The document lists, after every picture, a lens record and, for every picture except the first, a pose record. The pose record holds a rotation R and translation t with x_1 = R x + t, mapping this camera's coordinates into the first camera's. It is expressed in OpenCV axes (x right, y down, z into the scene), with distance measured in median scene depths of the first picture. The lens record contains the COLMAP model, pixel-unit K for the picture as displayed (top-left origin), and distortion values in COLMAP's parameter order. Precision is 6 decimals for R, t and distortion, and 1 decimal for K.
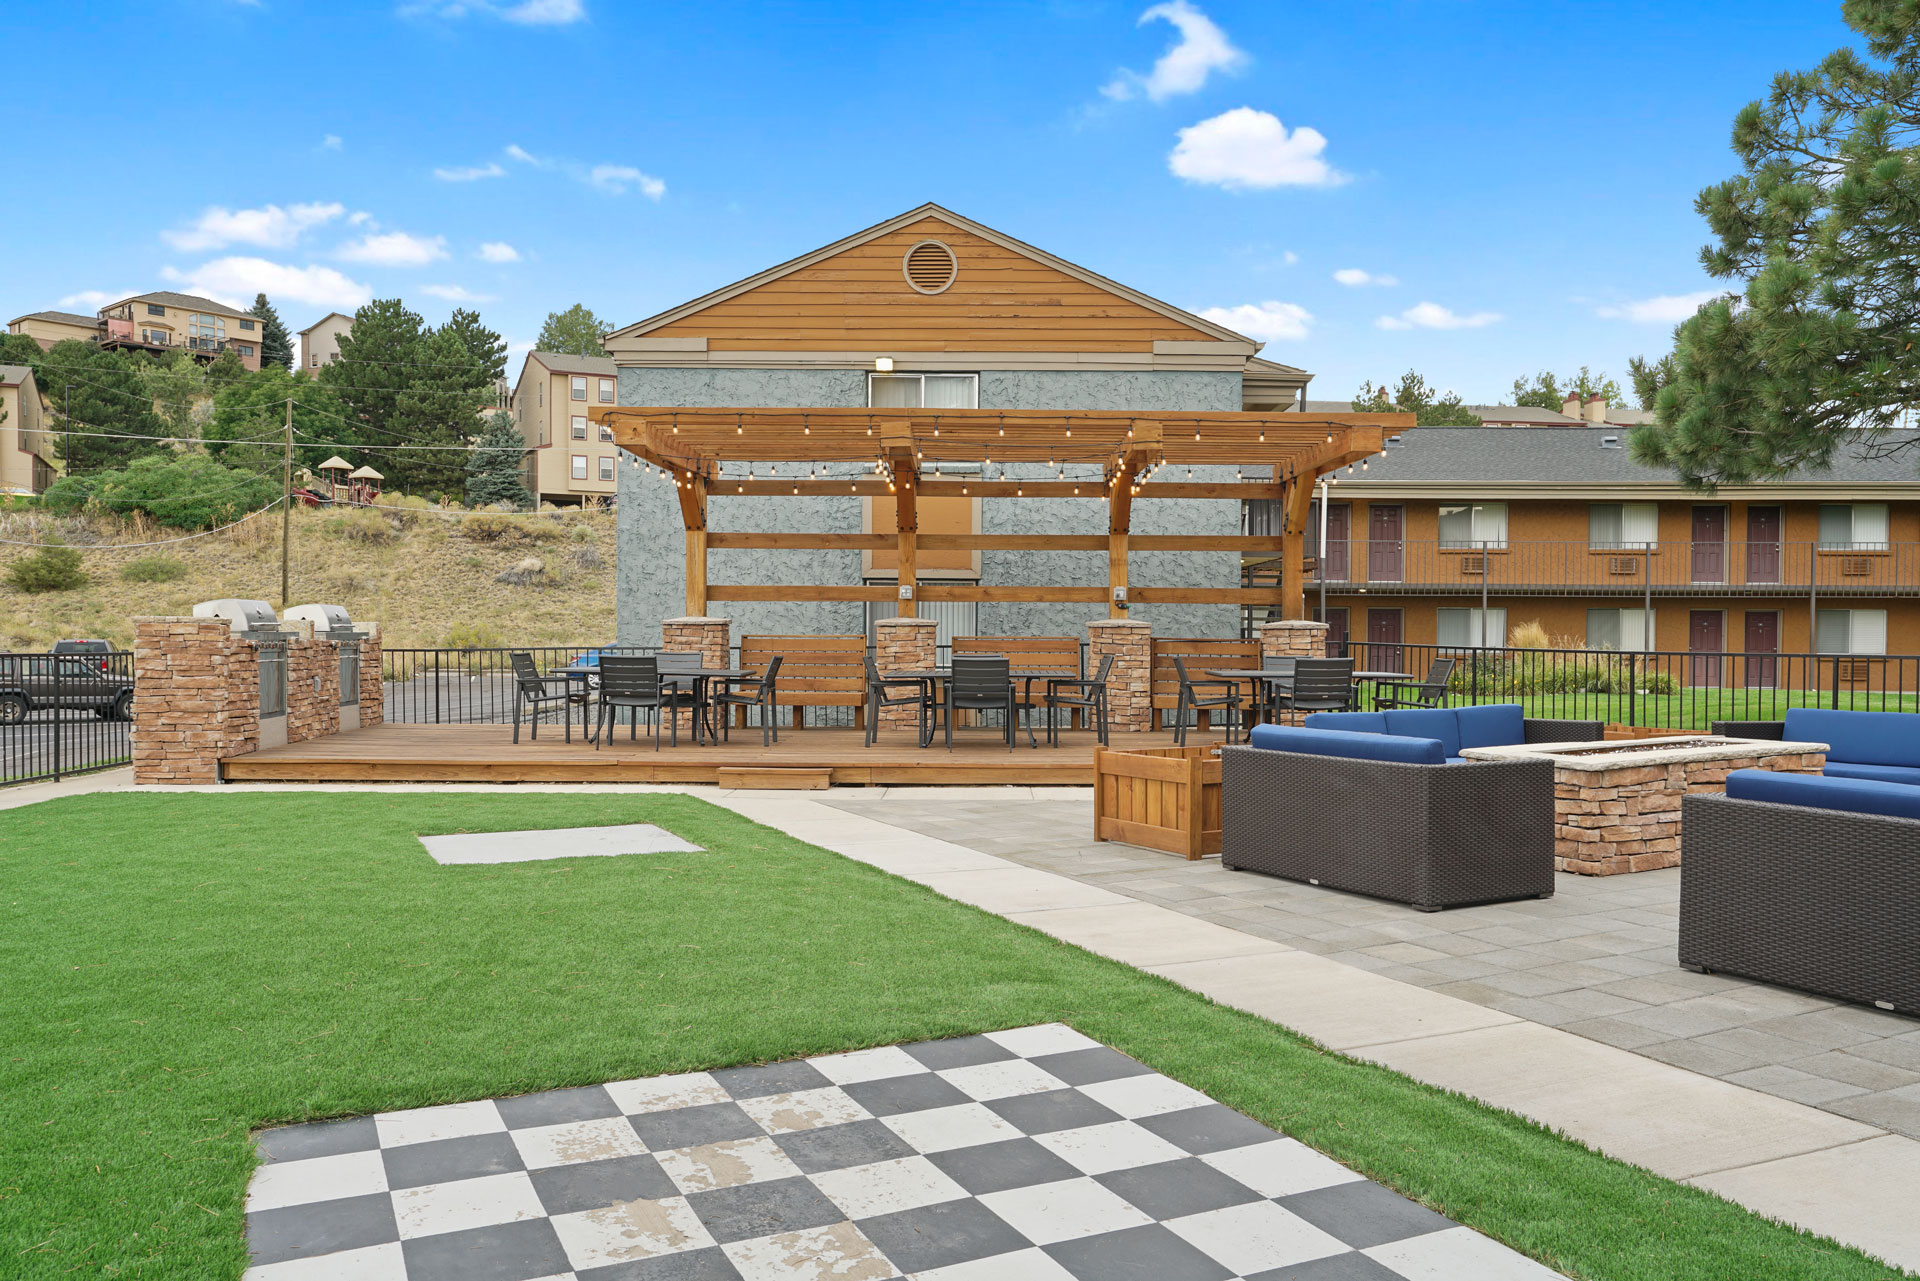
lens RADIAL K [[1316.3, 0, 960.0], [0, 1316.3, 640.5], [0, 0, 1]] dist [-0.005931, -0.000701]
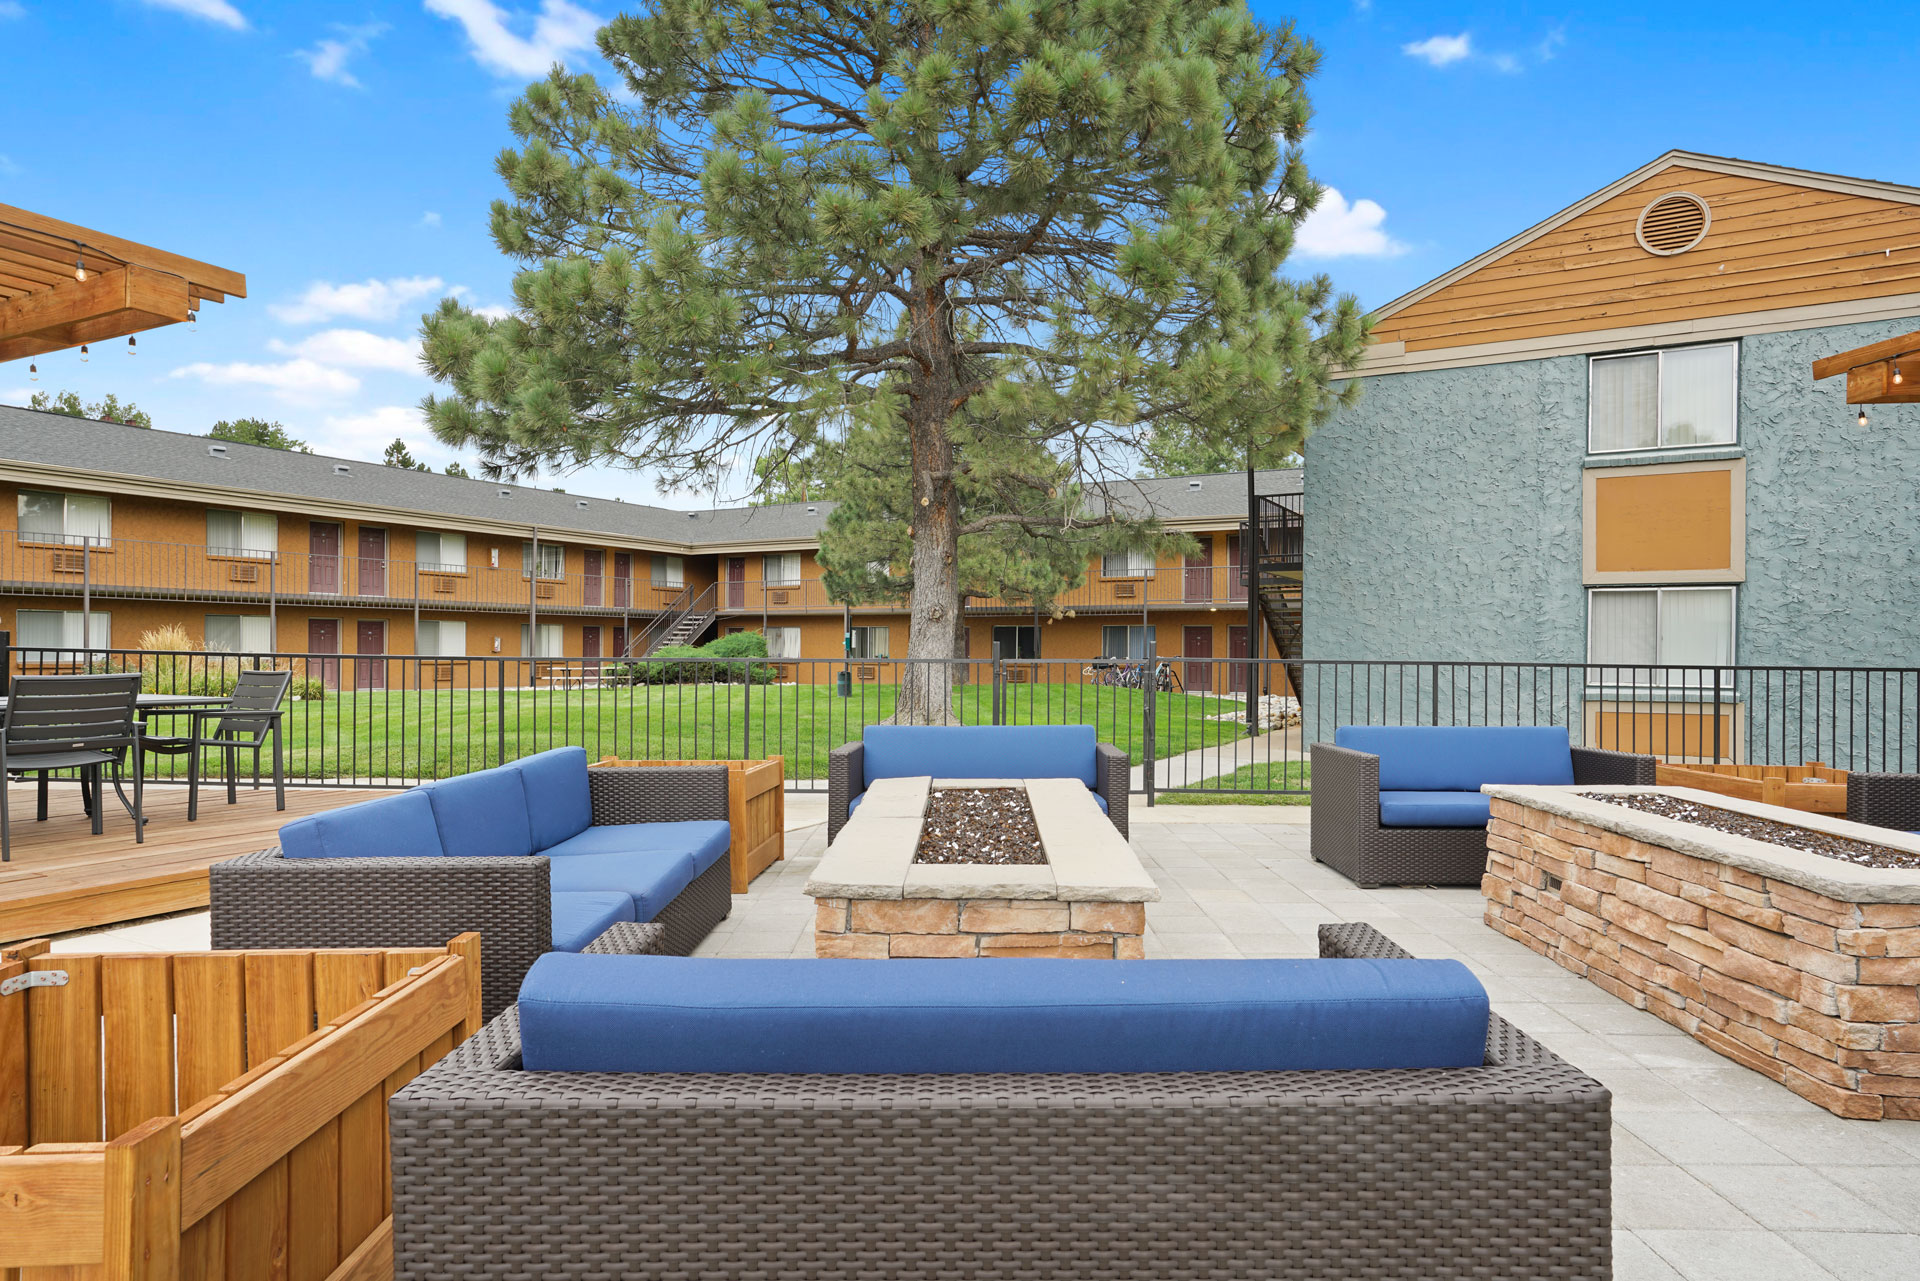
lens RADIAL K [[1122.2, 0, 972.1], [0, 1122.2, 651.6], [0, 0, 1]] dist [-0.030534, 0.035380]
pose [[0.469144, -0.006564, 0.883097, 0.009725], [0.003293, 0.999978, 0.005684, 0.000476], [-0.883116, 0.000242, 0.469156, 0.103679]]
